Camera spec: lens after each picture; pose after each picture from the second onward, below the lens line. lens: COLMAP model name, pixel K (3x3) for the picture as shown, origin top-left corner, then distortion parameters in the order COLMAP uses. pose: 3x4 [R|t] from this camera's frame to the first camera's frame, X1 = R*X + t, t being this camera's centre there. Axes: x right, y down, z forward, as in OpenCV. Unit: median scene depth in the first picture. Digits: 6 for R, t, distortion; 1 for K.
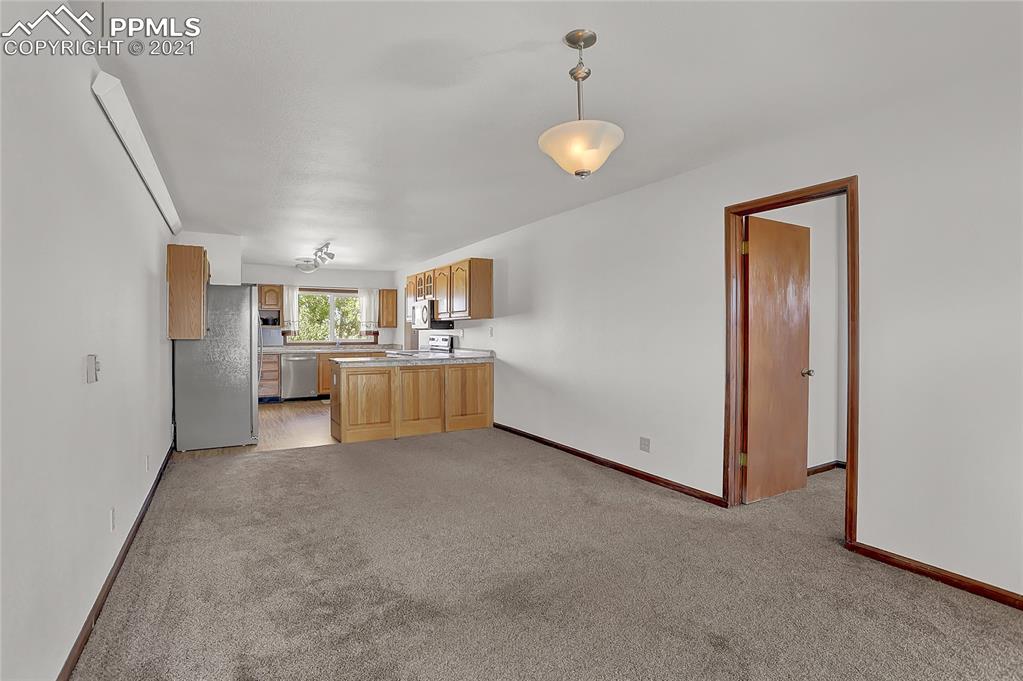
lens RADIAL K [[495.3, 0, 505.0], [0, 495.3, 336.2], [0, 0, 1]] dist [-0.051137, 0.002967]
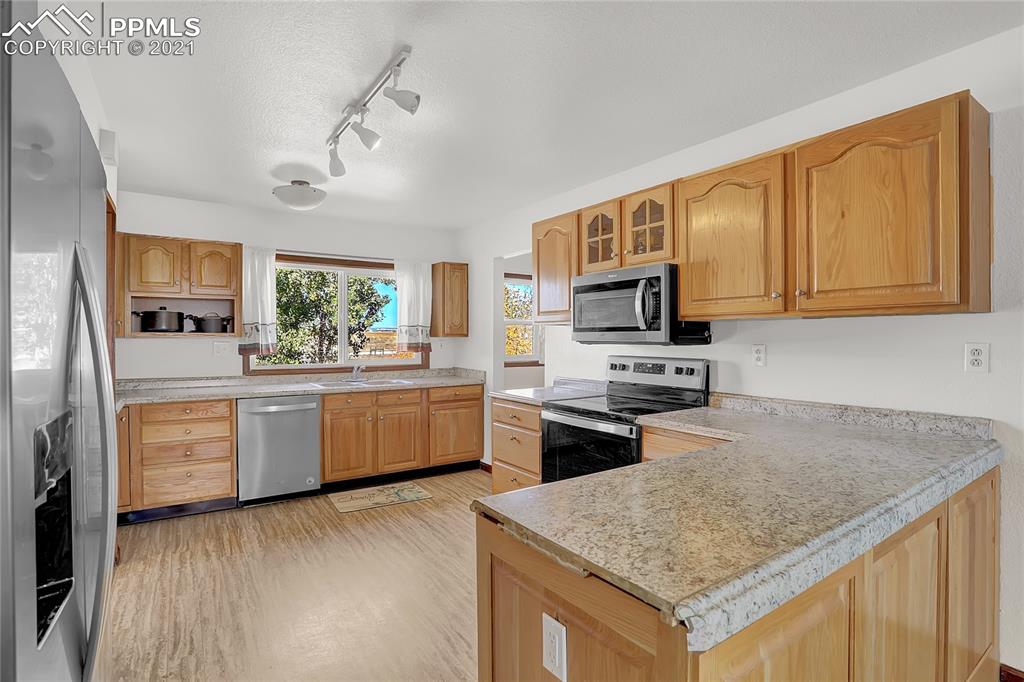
lens RADIAL K [[495.7, 0, 507.6], [0, 495.7, 338.5], [0, 0, 1]] dist [-0.051137, 0.002967]
pose [[0.997595, -0.000713, 0.069304, -0.267825], [0.001231, 0.999972, -0.007439, -0.014737], [-0.069296, 0.007506, 0.997568, 0.597375]]
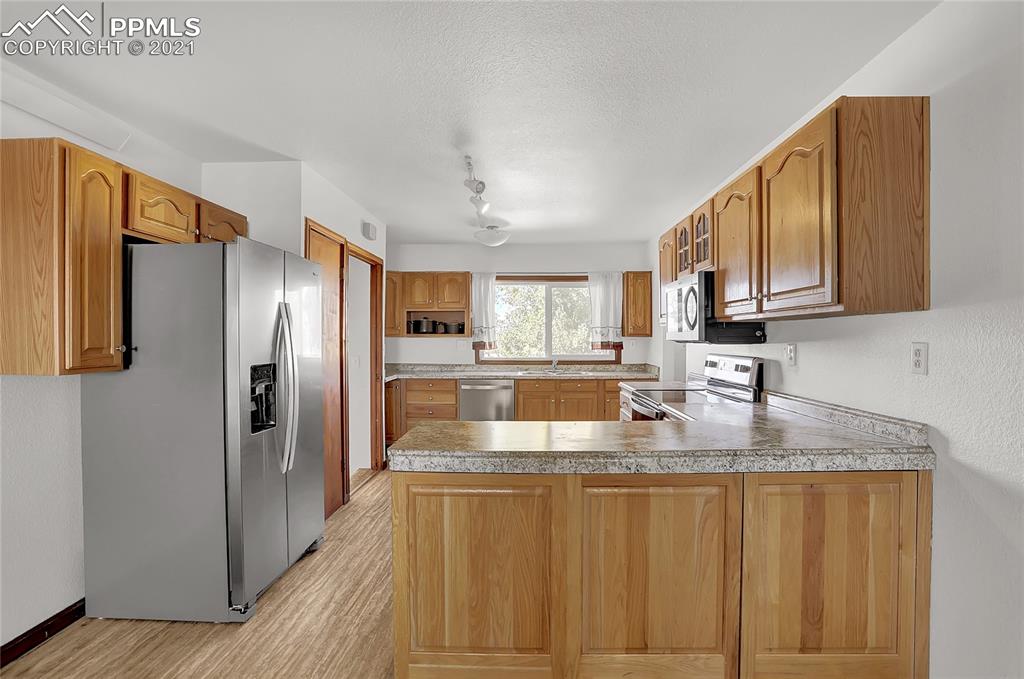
lens RADIAL K [[495.7, 0, 516.0], [0, 495.7, 340.9], [0, 0, 1]] dist [-0.051137, 0.002967]
pose [[0.854428, 0.002516, -0.519564, -0.066993], [-0.003364, 0.999994, -0.000690, -0.014068], [0.519559, 0.002337, 0.854432, 0.528157]]
